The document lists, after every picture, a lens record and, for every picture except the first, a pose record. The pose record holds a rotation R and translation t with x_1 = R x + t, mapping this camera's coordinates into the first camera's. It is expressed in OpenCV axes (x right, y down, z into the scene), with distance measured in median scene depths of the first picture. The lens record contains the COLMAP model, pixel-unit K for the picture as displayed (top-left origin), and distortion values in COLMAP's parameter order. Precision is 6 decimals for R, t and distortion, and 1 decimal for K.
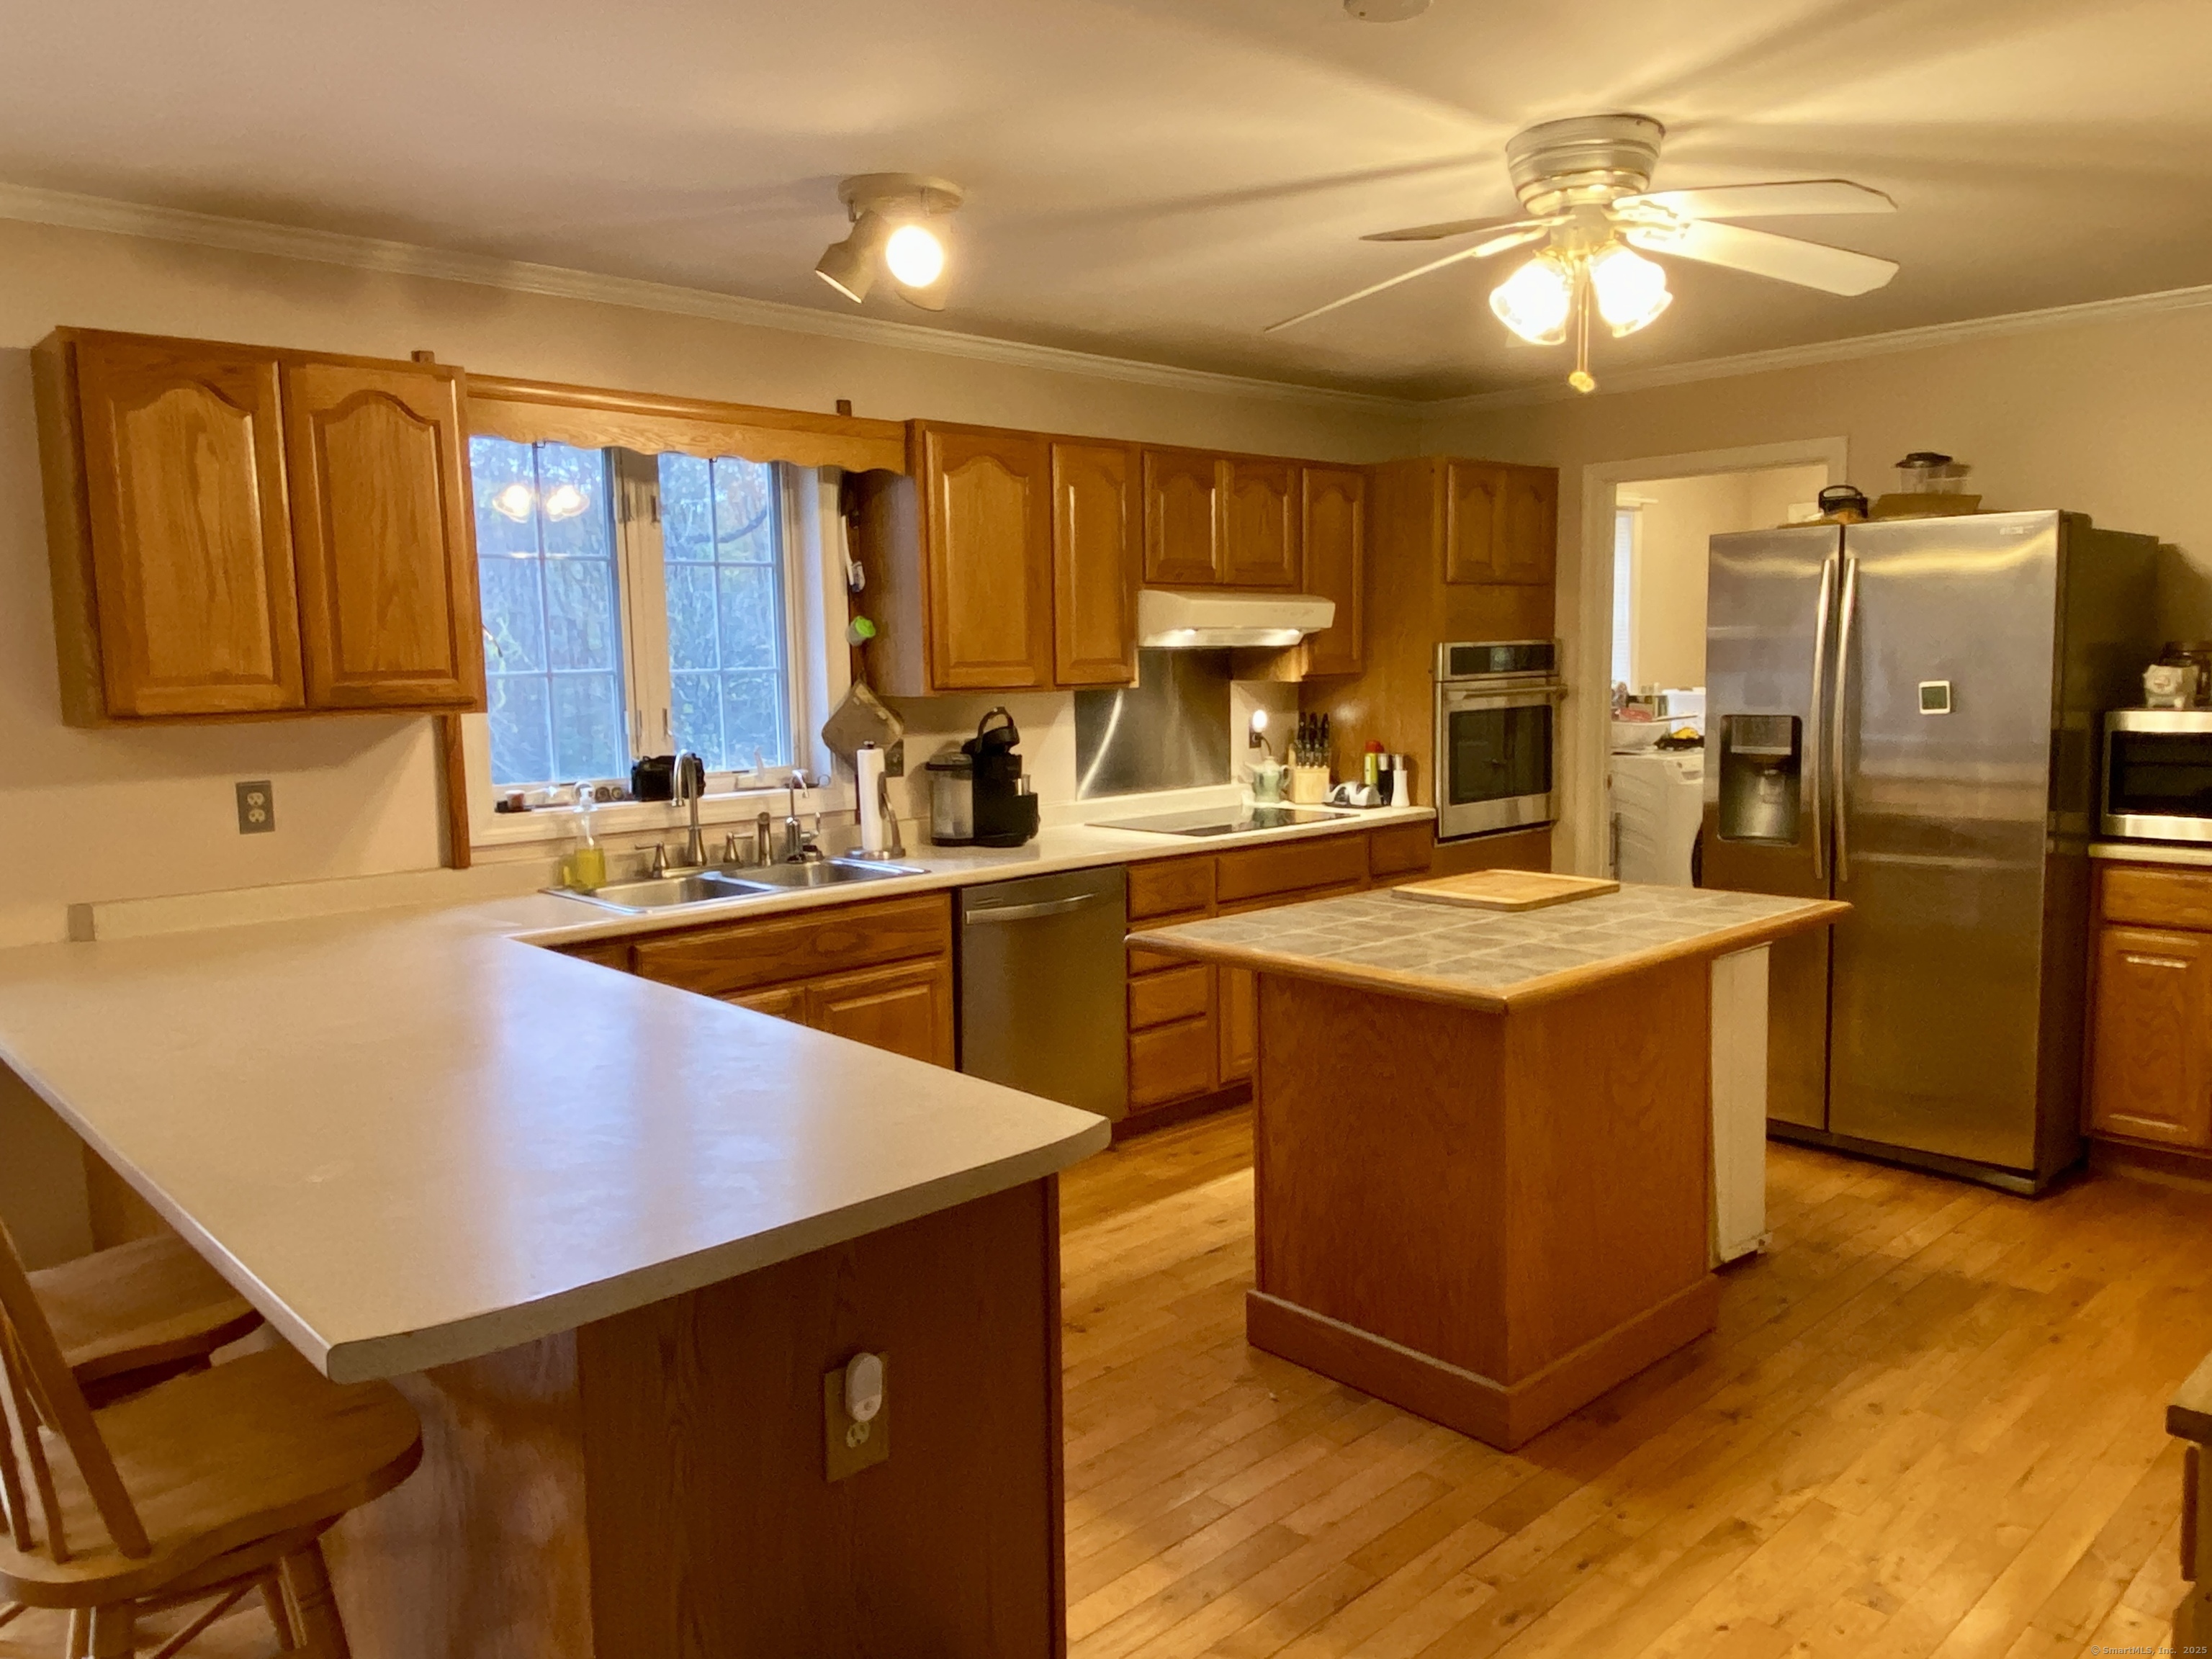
lens RADIAL K [[1603.3, 0, 1109.4], [0, 1603.3, 826.3], [0, 0, 1]] dist [0.055355, -0.000988]
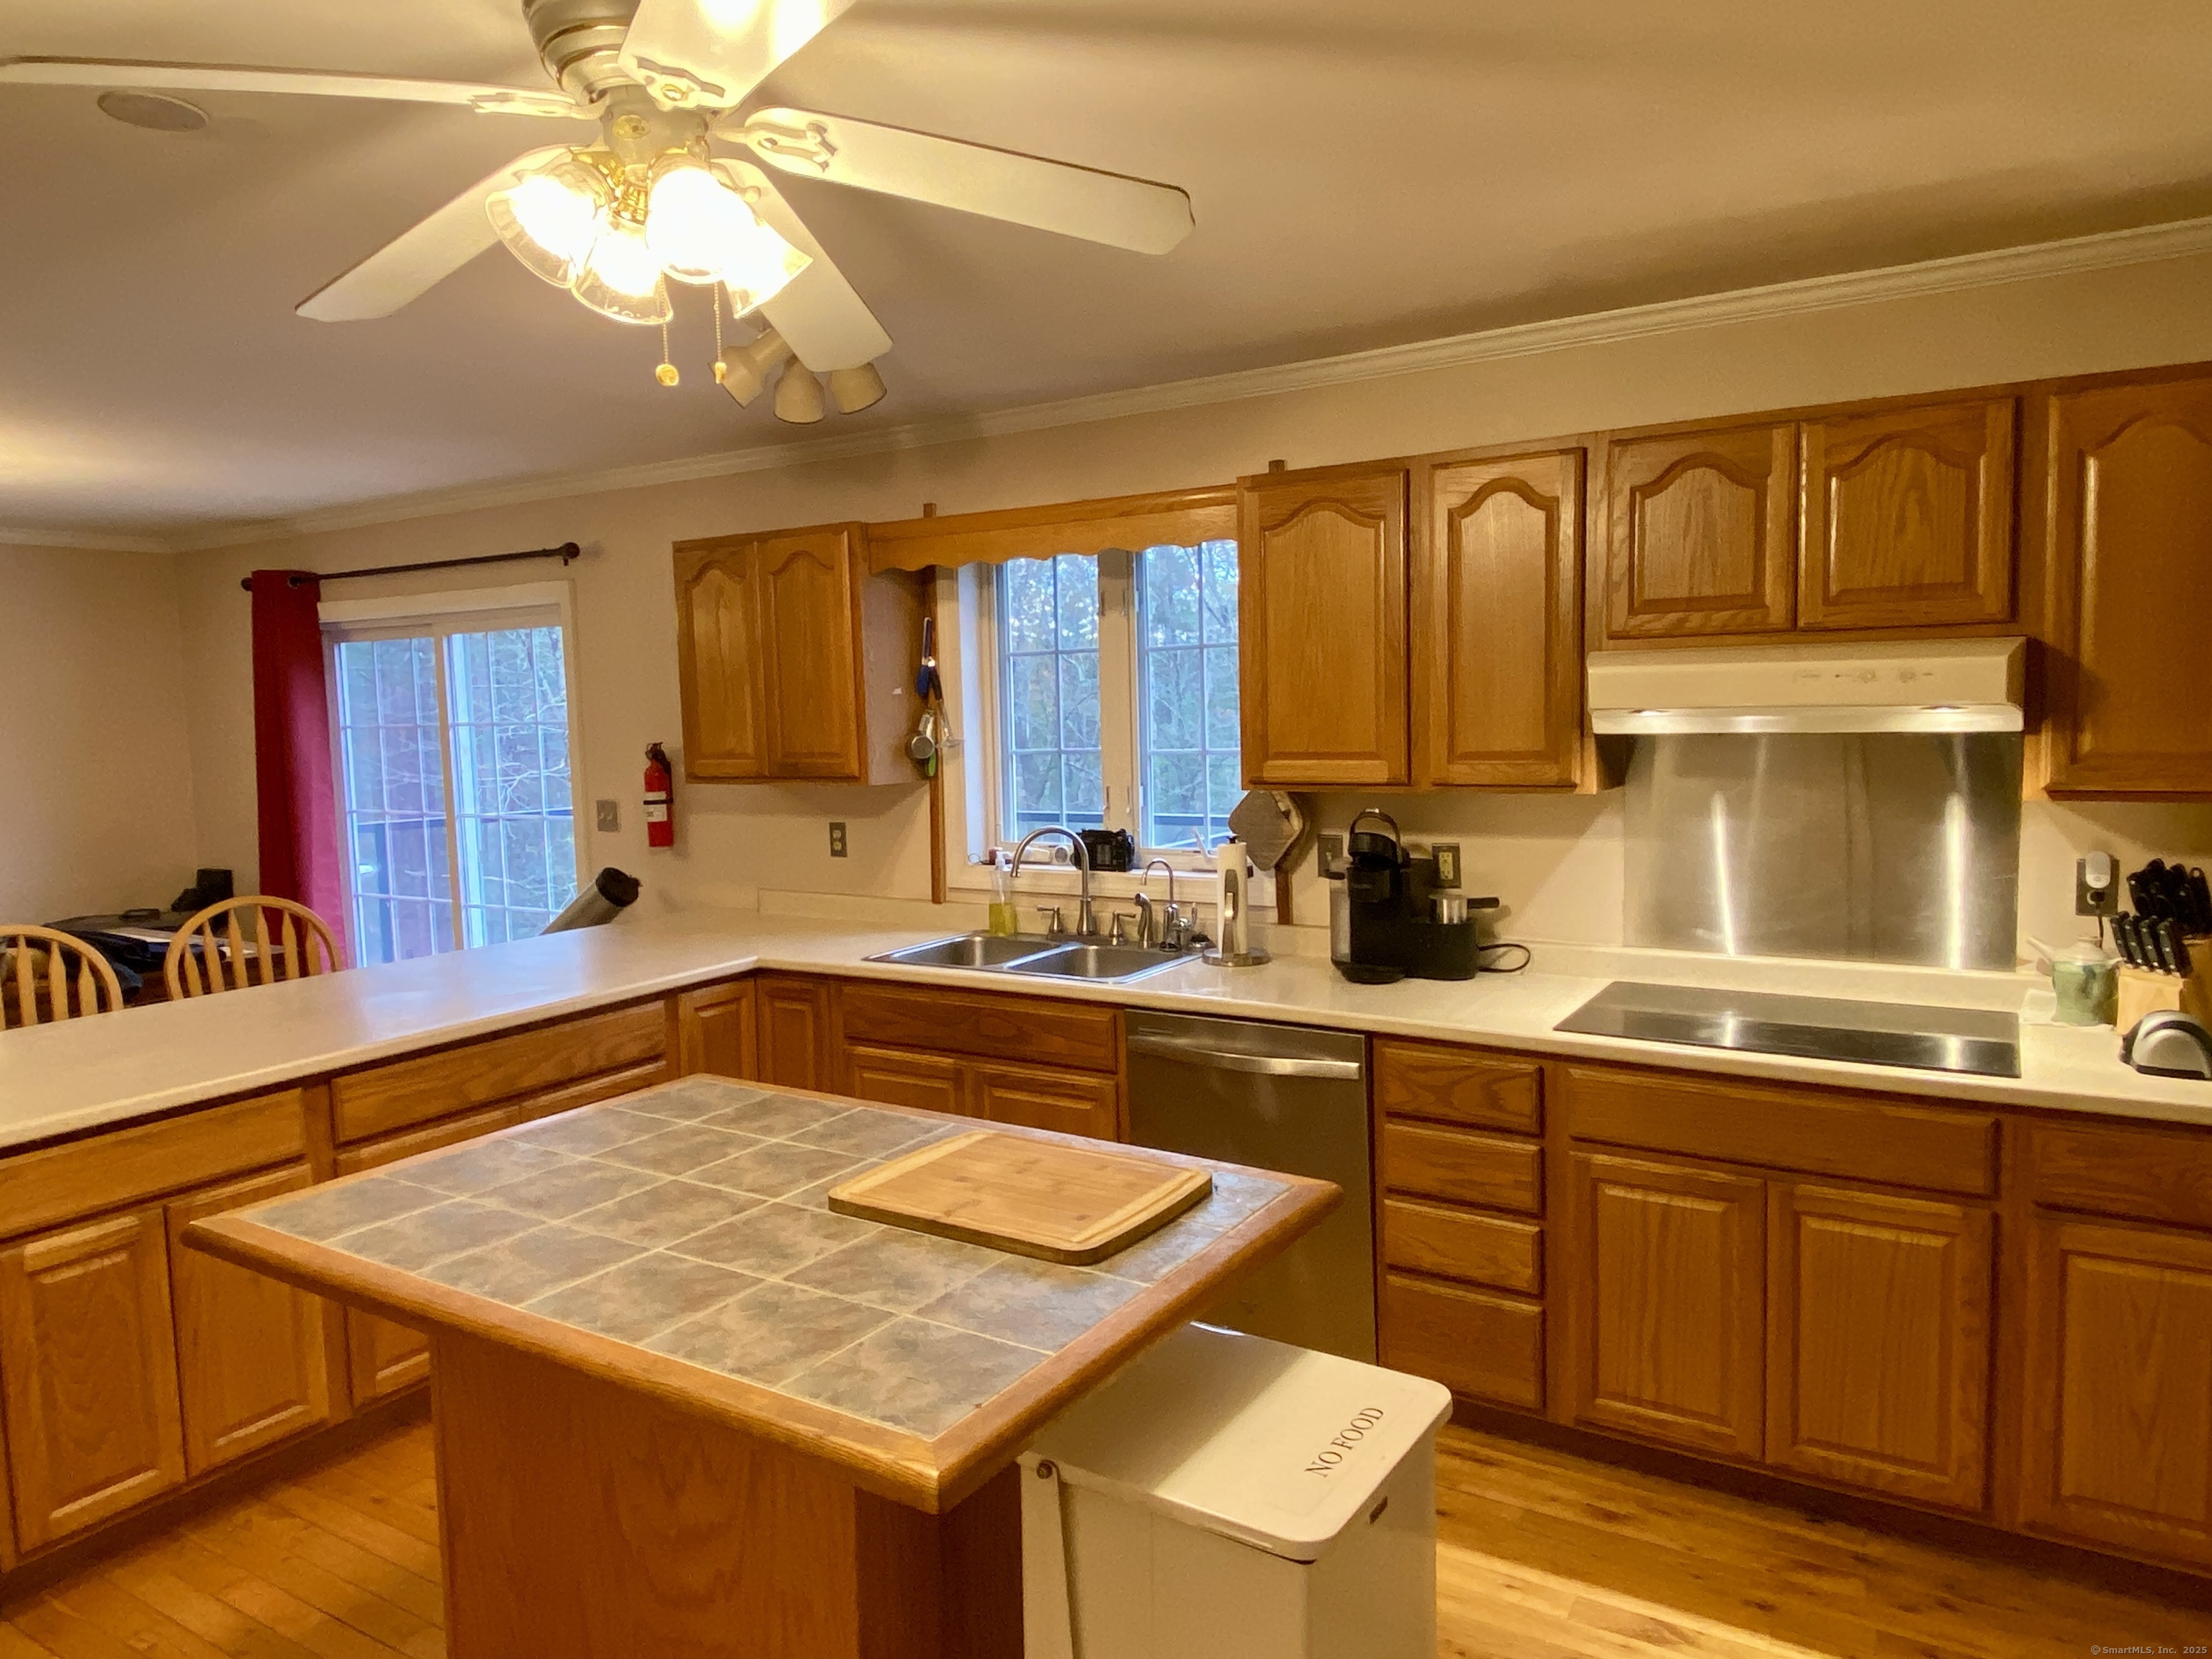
lens RADIAL K [[1426.9, 0, 1113.7], [0, 1426.9, 818.4], [0, 0, 1]] dist [0.055727, -0.001053]
pose [[0.269376, 0.088067, -0.959000, 0.641108], [-0.087811, 0.993908, 0.066607, -0.115333], [0.959023, 0.066268, 0.275468, 0.742277]]
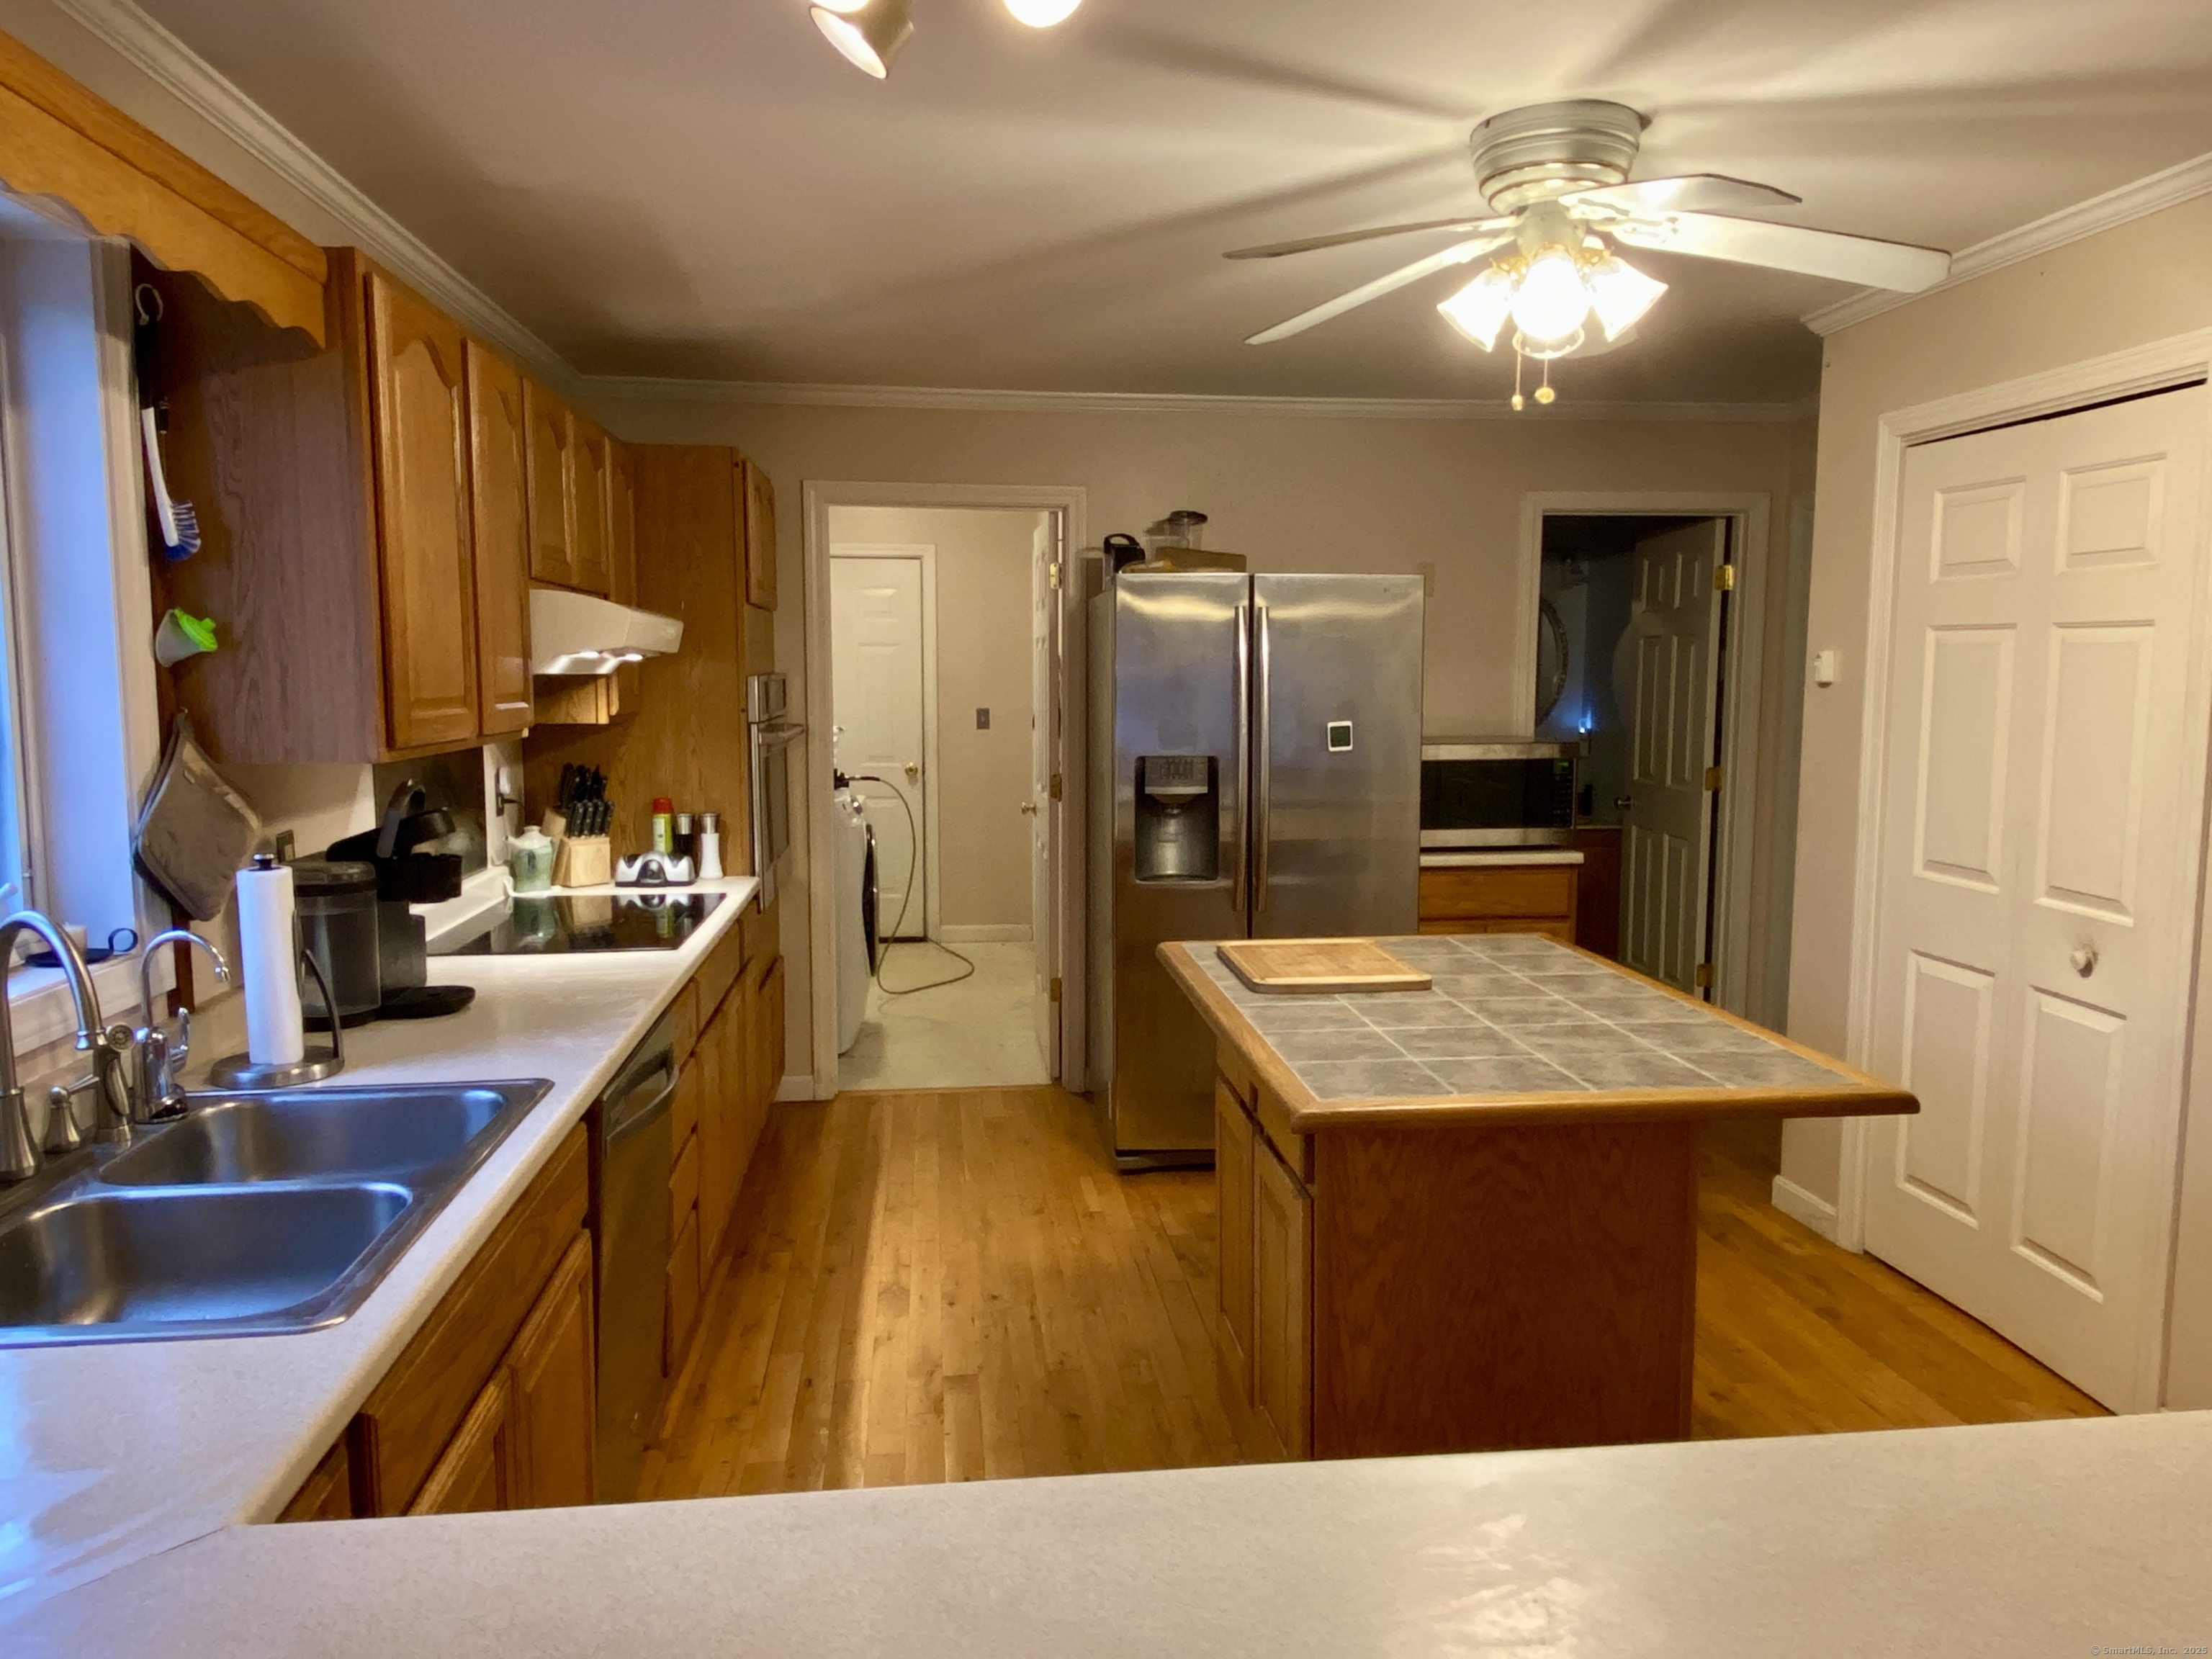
lens RADIAL K [[1518.0, 0, 1102.7], [0, 1518.0, 818.2], [0, 0, 1]] dist [0.066629, -0.004581]
pose [[0.591088, -0.063365, 0.804115, -0.388879], [0.076513, 0.996819, 0.022307, -0.054727], [-0.802970, 0.048340, 0.594056, 0.483316]]
